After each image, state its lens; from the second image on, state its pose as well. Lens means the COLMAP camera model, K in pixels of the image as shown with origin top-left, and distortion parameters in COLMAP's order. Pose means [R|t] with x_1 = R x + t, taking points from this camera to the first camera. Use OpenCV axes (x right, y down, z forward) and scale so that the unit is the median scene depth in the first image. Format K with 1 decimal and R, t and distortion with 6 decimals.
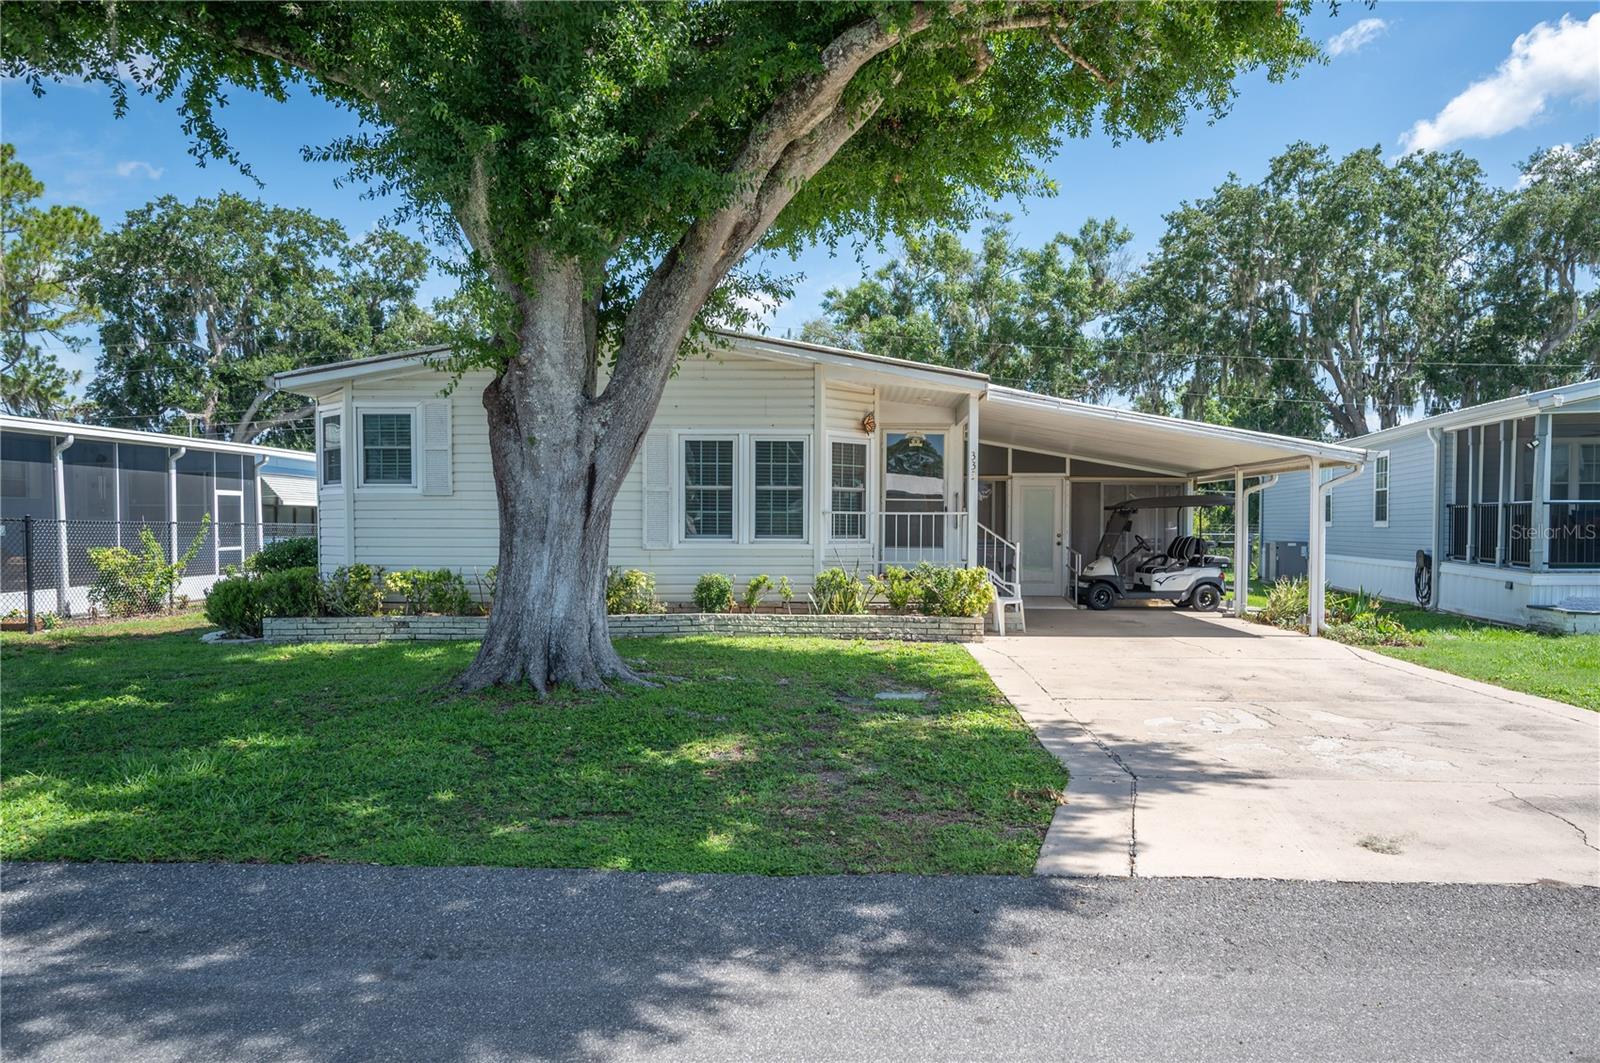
lens RADIAL K [[1041.8, 0, 800.0], [0, 1041.8, 531.5], [0, 0, 1]] dist [-0.001588, -0.000332]
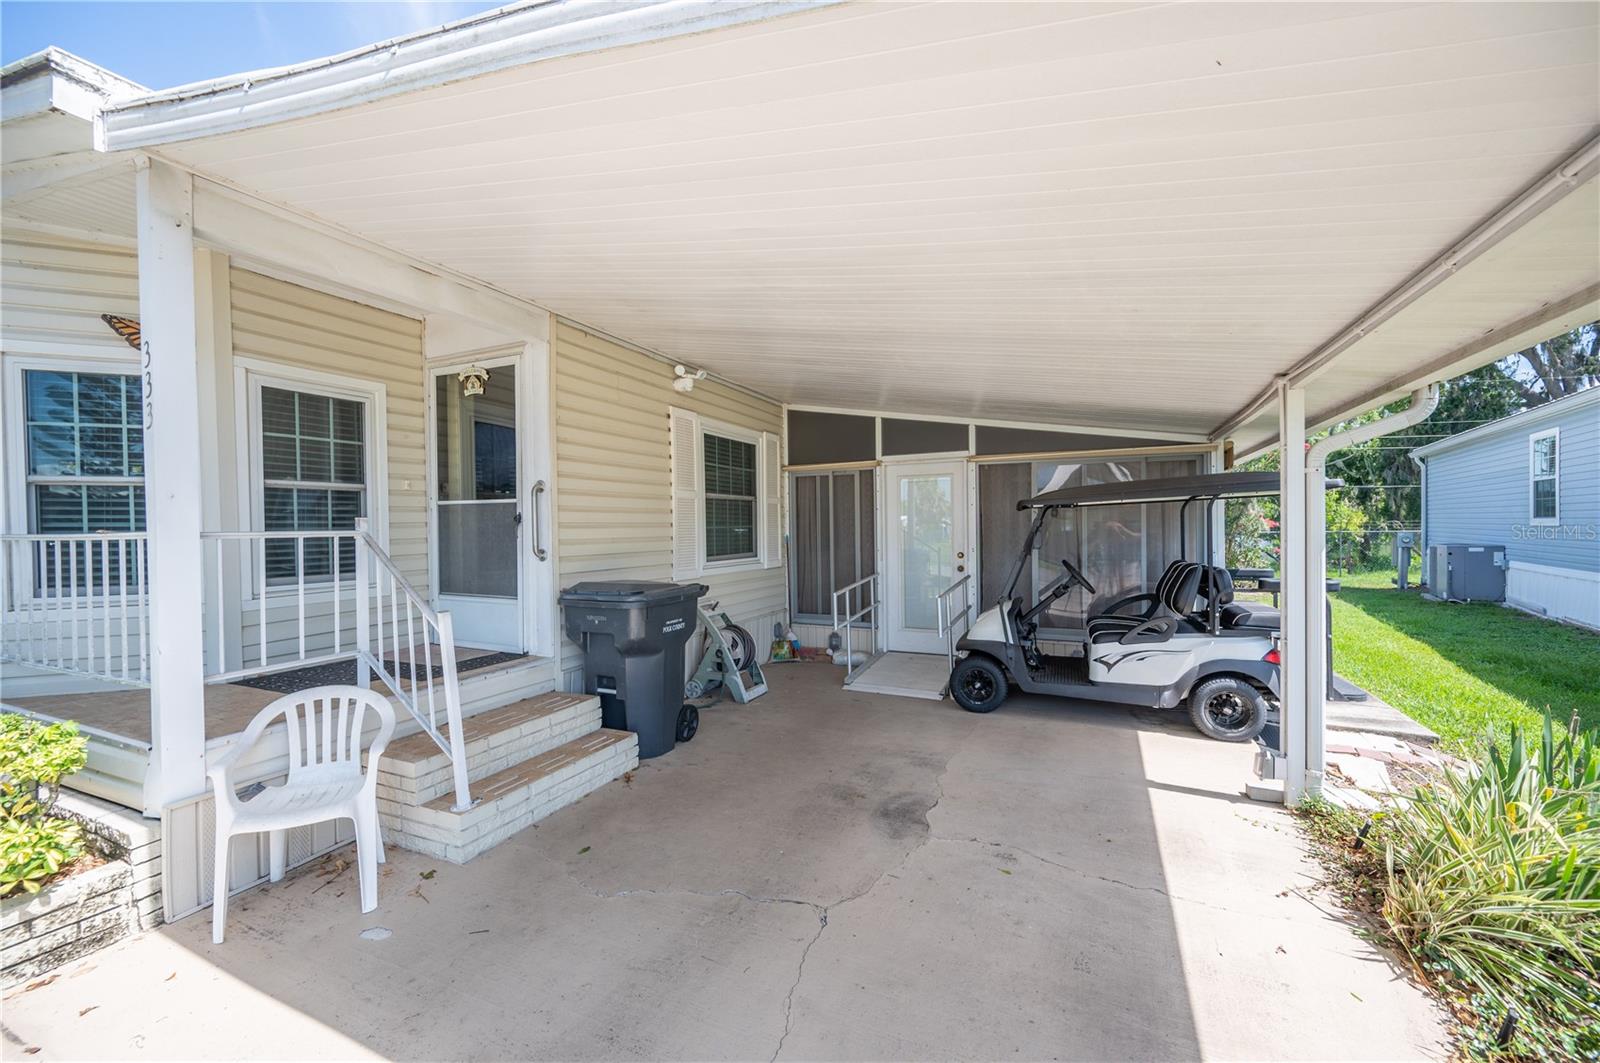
lens RADIAL K [[642.0, 0, 800.0], [0, 642.0, 531.5], [0, 0, 1]] dist [0.002111, 0.000148]
pose [[0.932917, -0.022953, -0.359360, 0.295723], [0.020674, 0.999734, -0.010184, -0.008609], [0.359498, 0.002071, 0.933144, 0.627719]]
